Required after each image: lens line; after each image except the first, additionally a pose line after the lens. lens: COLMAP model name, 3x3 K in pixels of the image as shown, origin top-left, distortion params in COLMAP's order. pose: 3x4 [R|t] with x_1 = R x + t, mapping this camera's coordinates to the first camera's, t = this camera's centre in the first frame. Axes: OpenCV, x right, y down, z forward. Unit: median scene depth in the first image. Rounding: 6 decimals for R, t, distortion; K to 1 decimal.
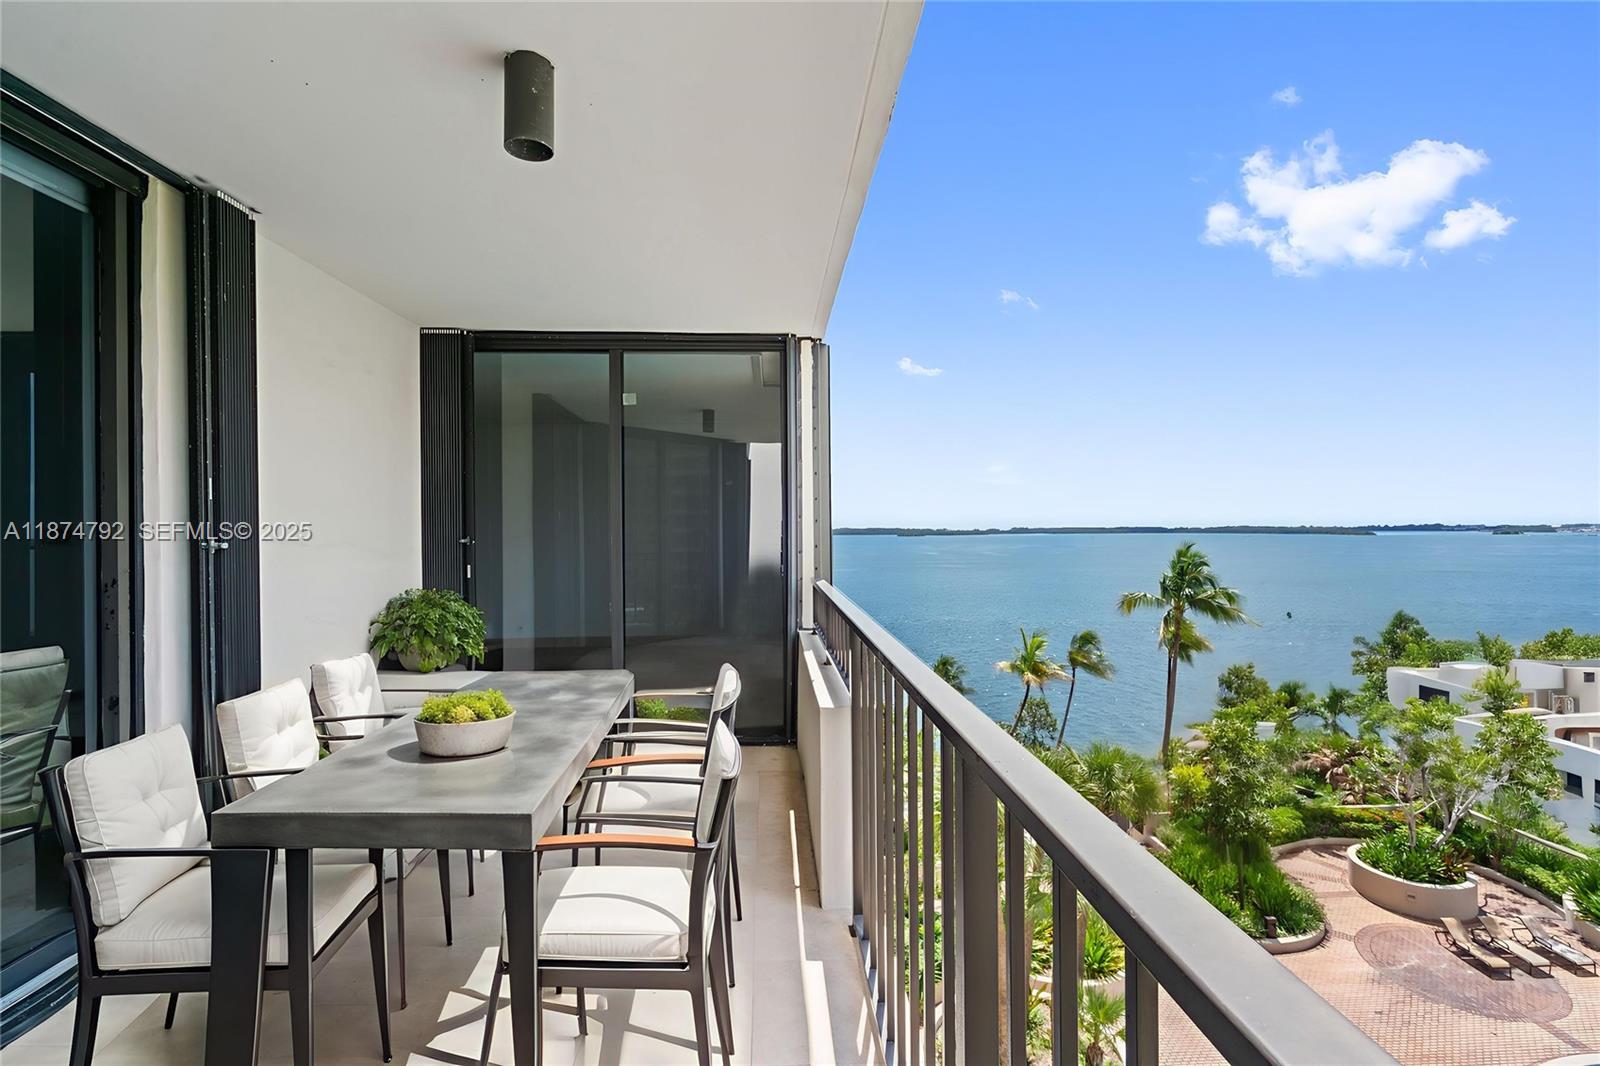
lens RADIAL K [[723.4, 0, 802.8], [0, 723.4, 538.7], [0, 0, 1]] dist [-0.000313, 0.001274]
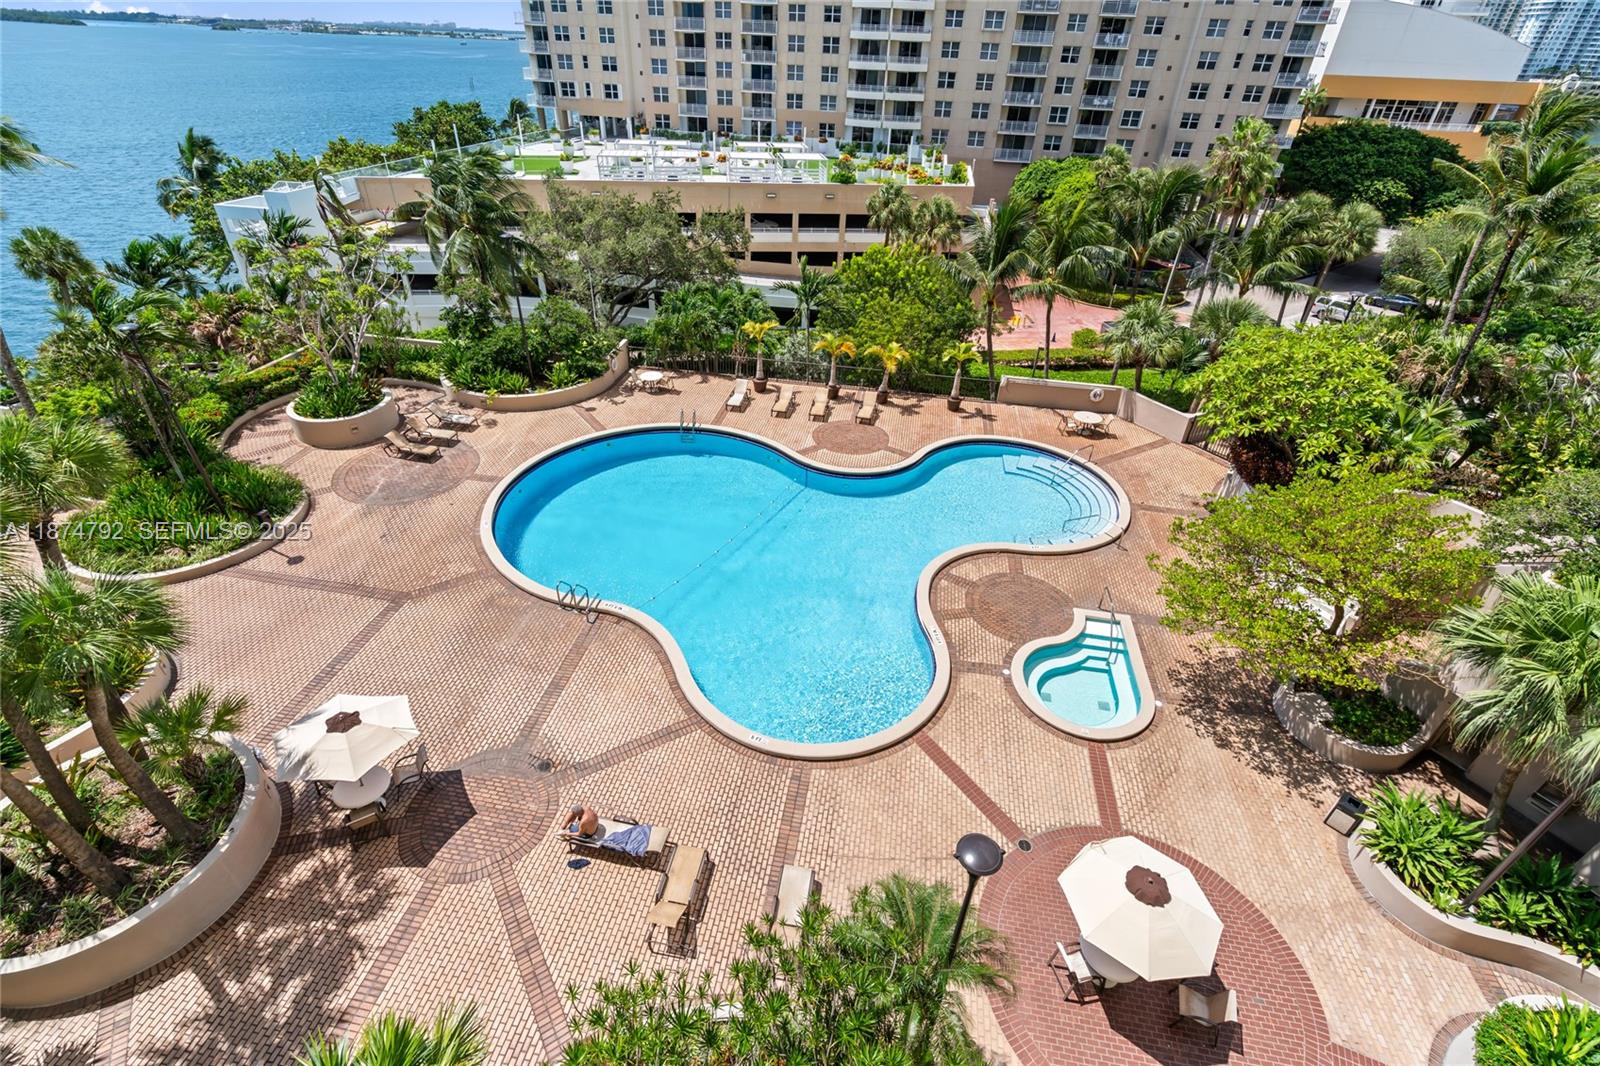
lens RADIAL K [[722.9, 0, 797.4], [0, 722.9, 524.3], [0, 0, 1]] dist [-0.002608, 0.000975]
pose [[0.212734, -0.529536, 0.821180, 0.006518], [-0.025918, 0.837063, 0.546492, -0.001078], [-0.976766, -0.137541, 0.164347, 0.141389]]
